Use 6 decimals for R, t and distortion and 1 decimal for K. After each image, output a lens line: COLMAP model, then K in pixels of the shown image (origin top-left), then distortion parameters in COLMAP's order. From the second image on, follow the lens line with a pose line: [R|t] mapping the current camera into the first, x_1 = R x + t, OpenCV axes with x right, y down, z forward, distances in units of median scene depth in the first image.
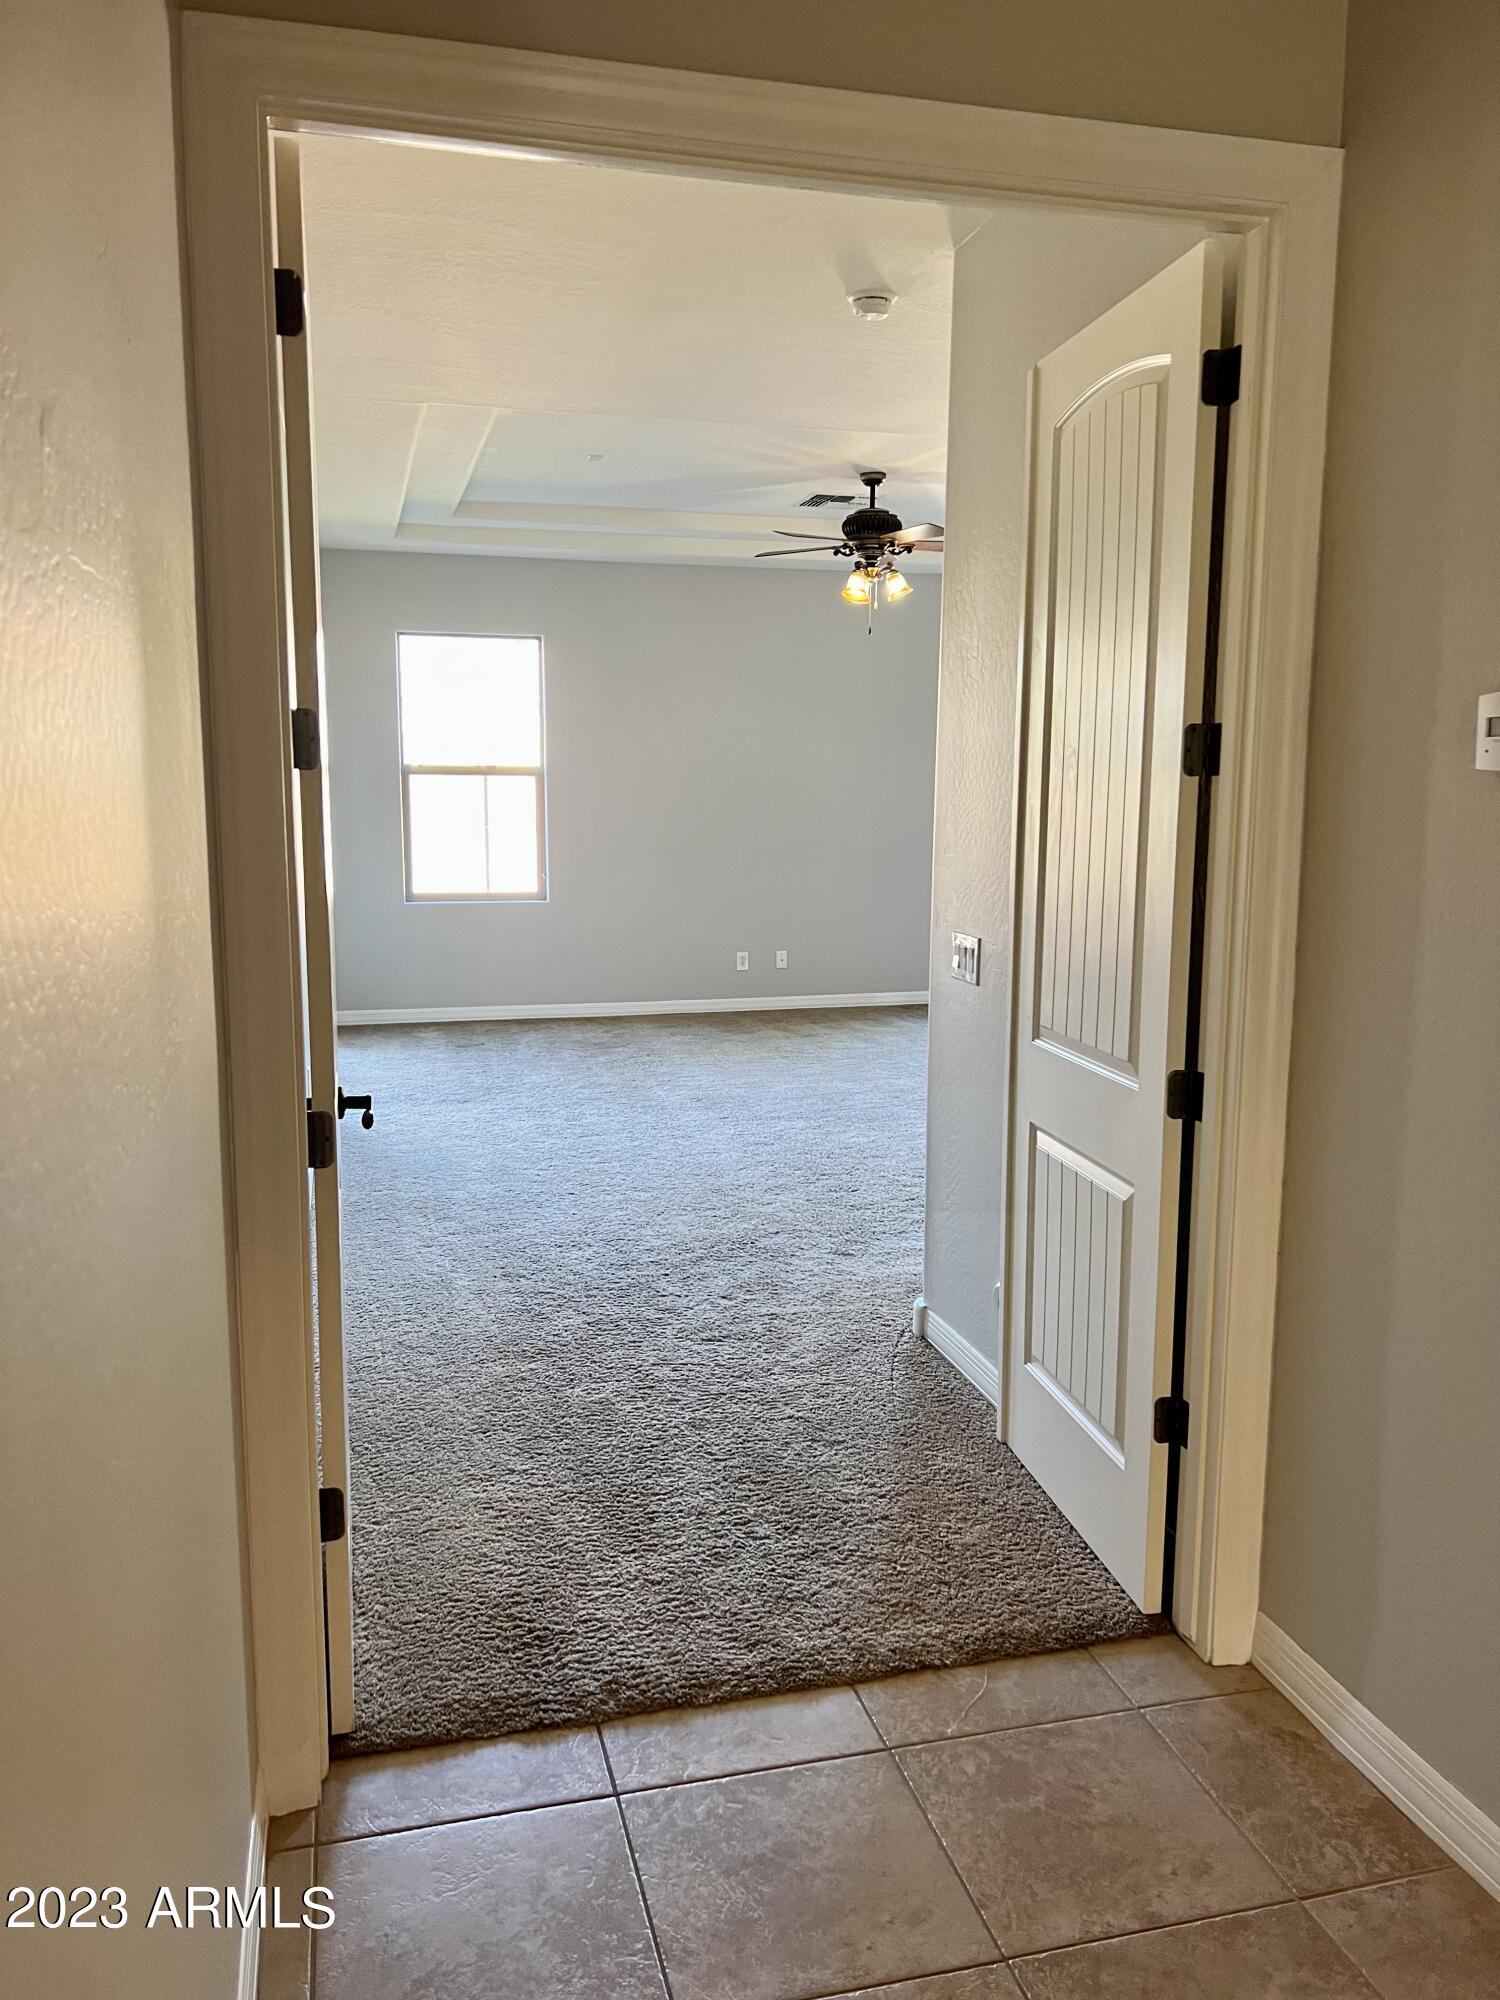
lens RADIAL K [[1515.1, 0, 750.0], [0, 1515.1, 1000.0], [0, 0, 1]] dist [0.058143, -0.066341]
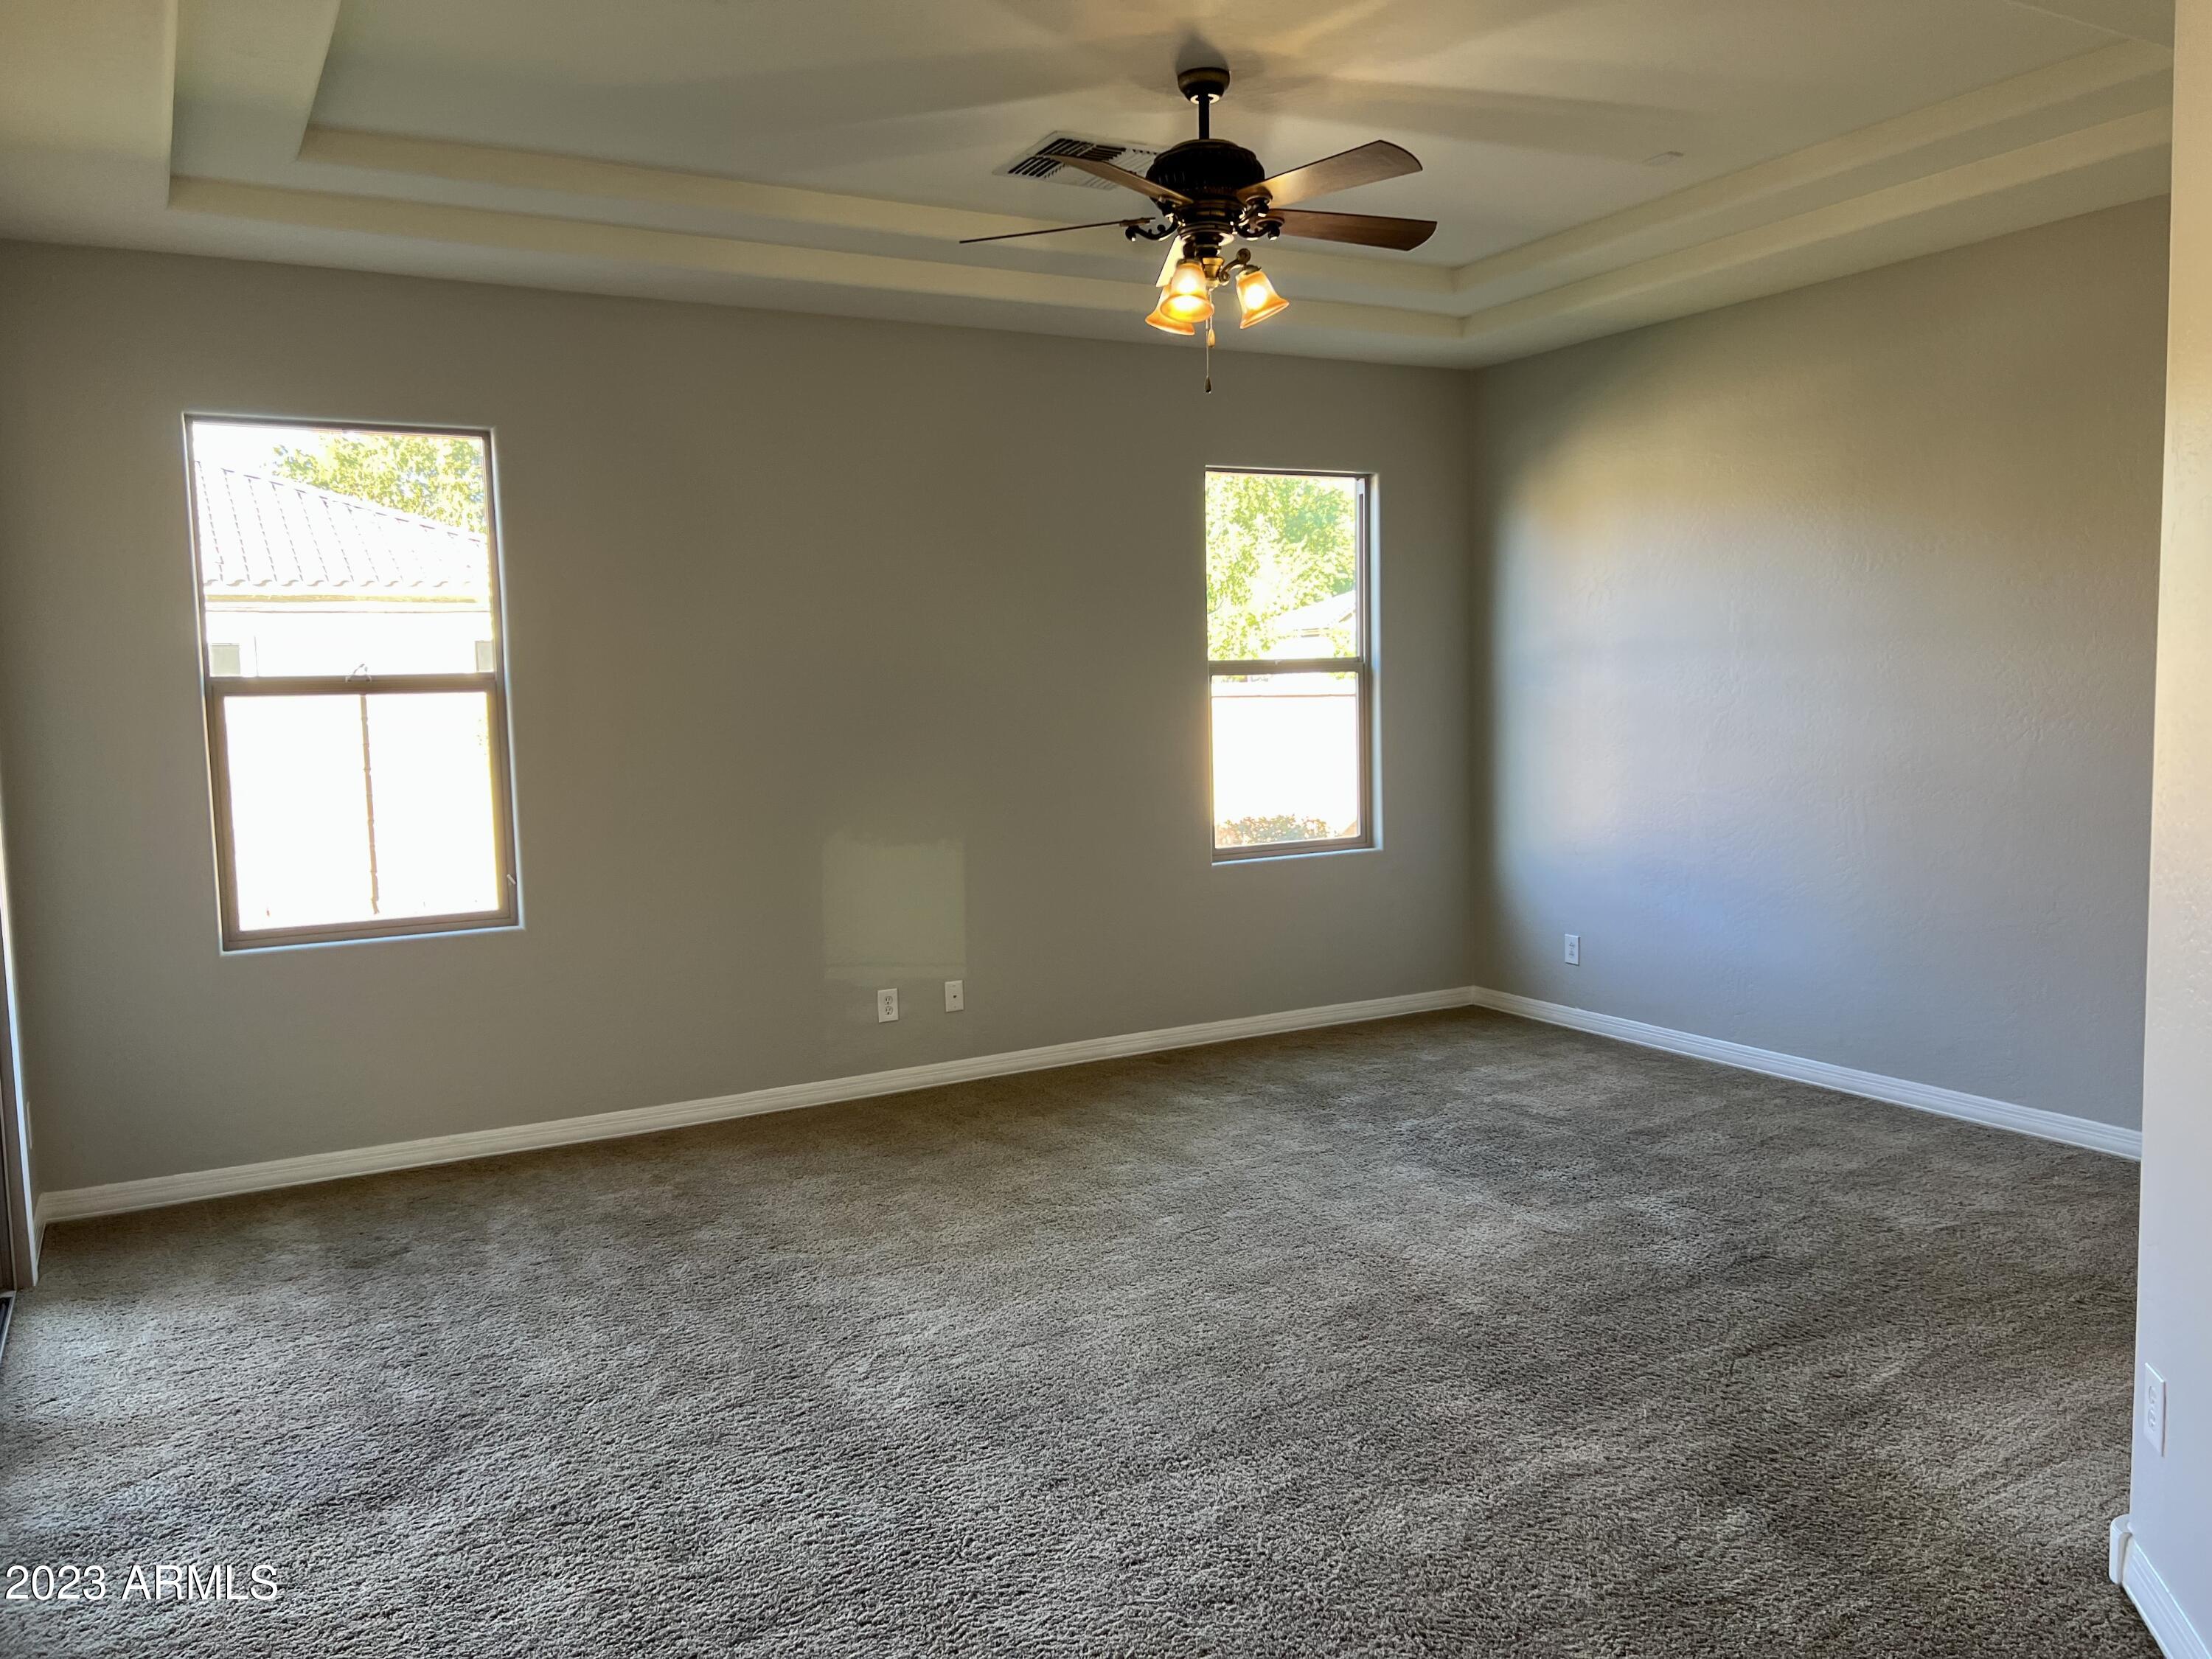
lens RADIAL K [[1675.7, 0, 1106.0], [0, 1675.7, 829.5], [0, 0, 1]] dist [0.058143, -0.066341]
pose [[0.970213, -0.051395, 0.236739, -0.083178], [0.064795, 0.996687, -0.049169, -0.064252], [-0.233428, 0.063044, 0.970328, 0.428869]]
